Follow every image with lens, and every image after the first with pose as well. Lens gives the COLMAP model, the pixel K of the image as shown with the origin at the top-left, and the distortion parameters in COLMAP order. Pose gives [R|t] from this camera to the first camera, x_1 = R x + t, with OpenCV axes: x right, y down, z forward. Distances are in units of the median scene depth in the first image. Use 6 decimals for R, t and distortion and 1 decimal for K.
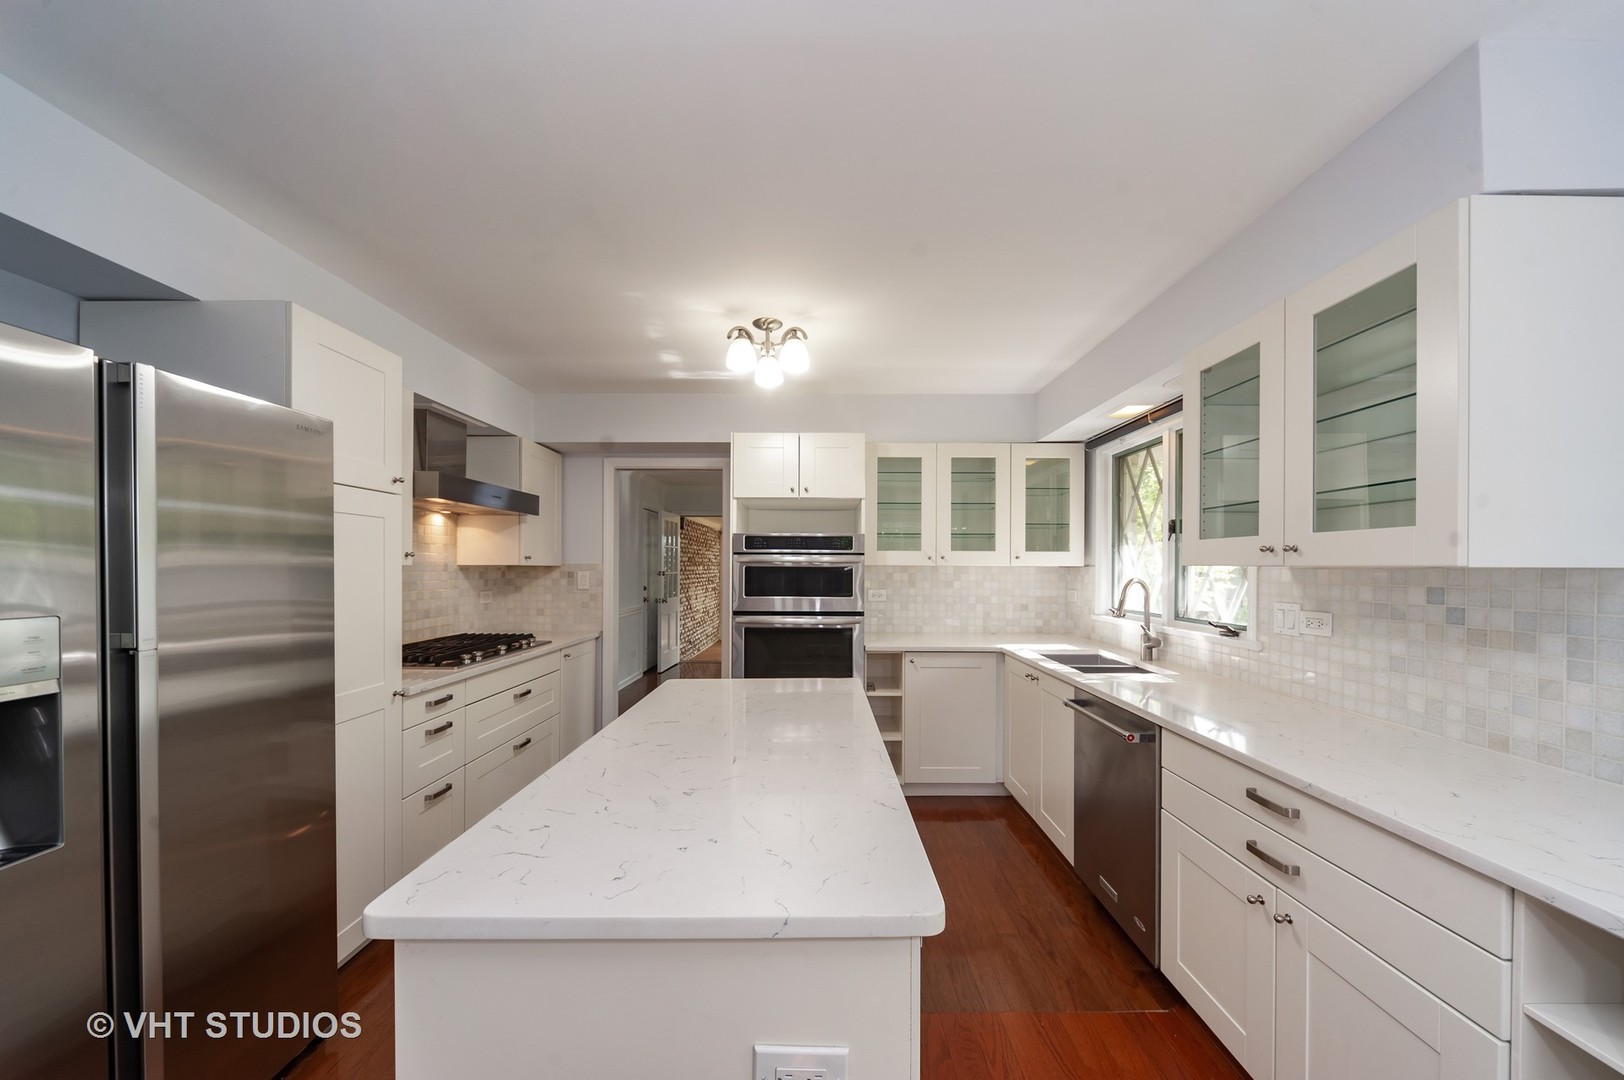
lens RADIAL K [[586.8, 0, 815.1], [0, 586.8, 564.9], [0, 0, 1]] dist [-0.001641, -0.000337]
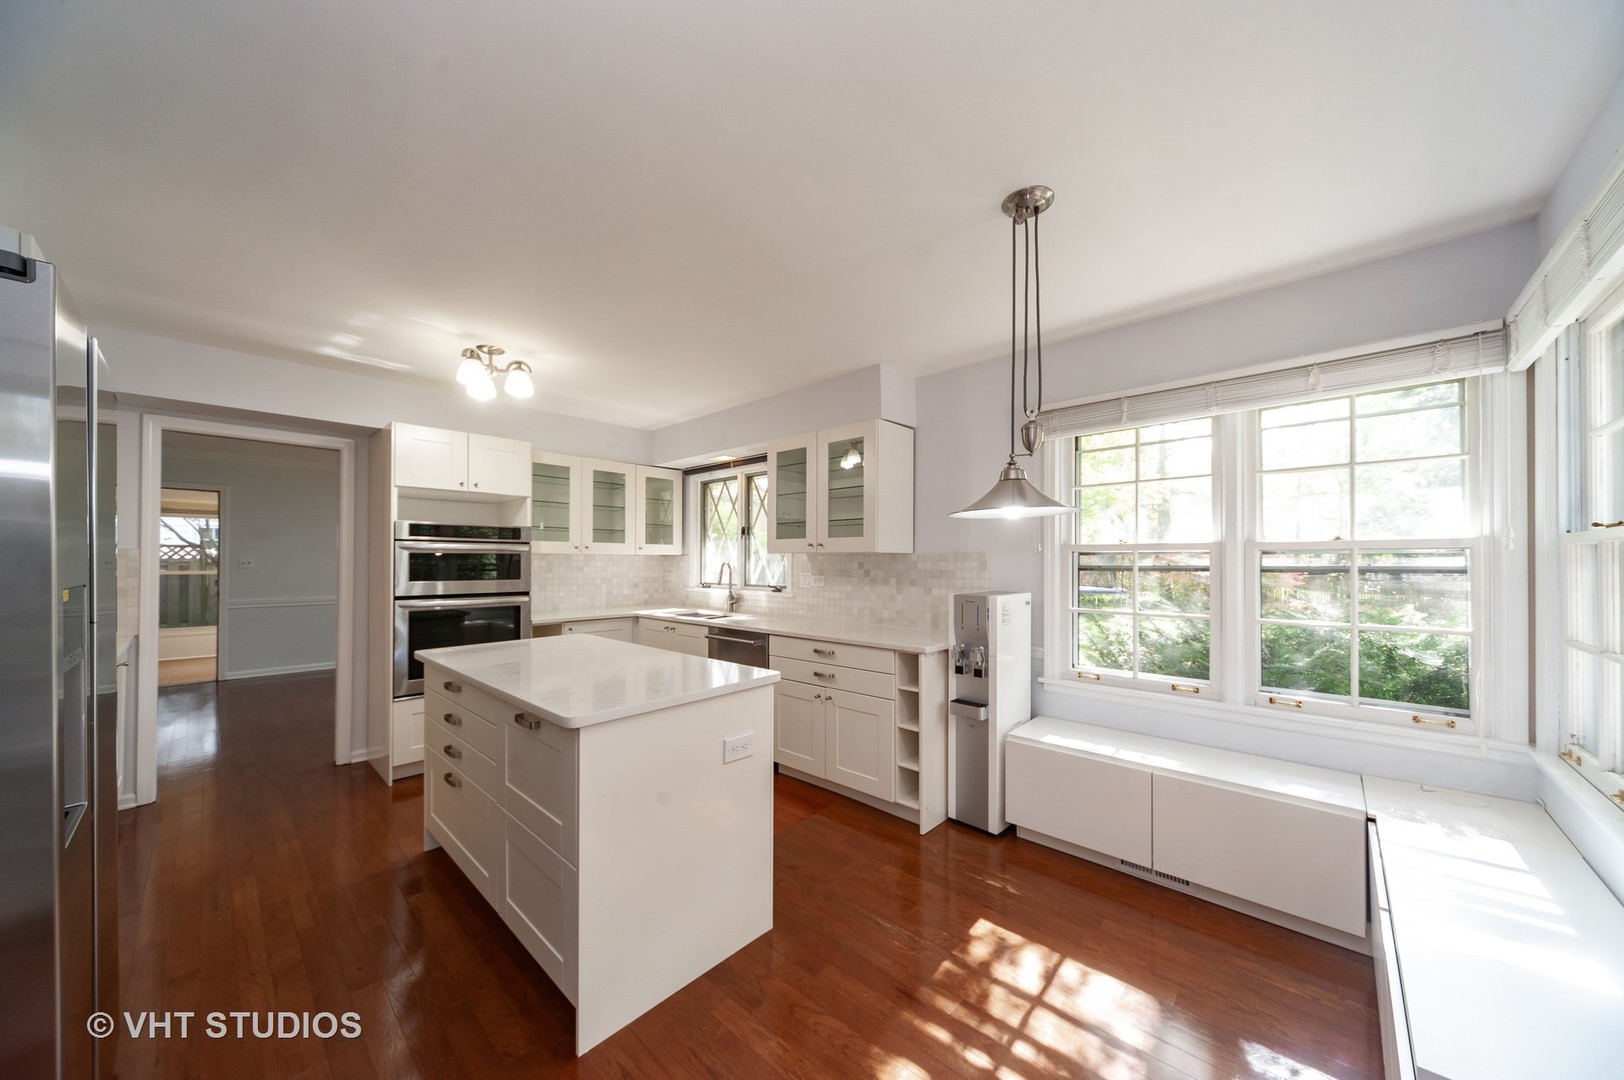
lens RADIAL K [[565.3, 0, 817.3], [0, 565.3, 552.7], [0, 0, 1]] dist [0.000002, -0.000211]
pose [[0.676534, 0.008612, 0.736361, -0.409696], [-0.000618, 0.999938, -0.011128, 0.014580], [-0.736411, 0.007073, 0.676497, -0.233950]]
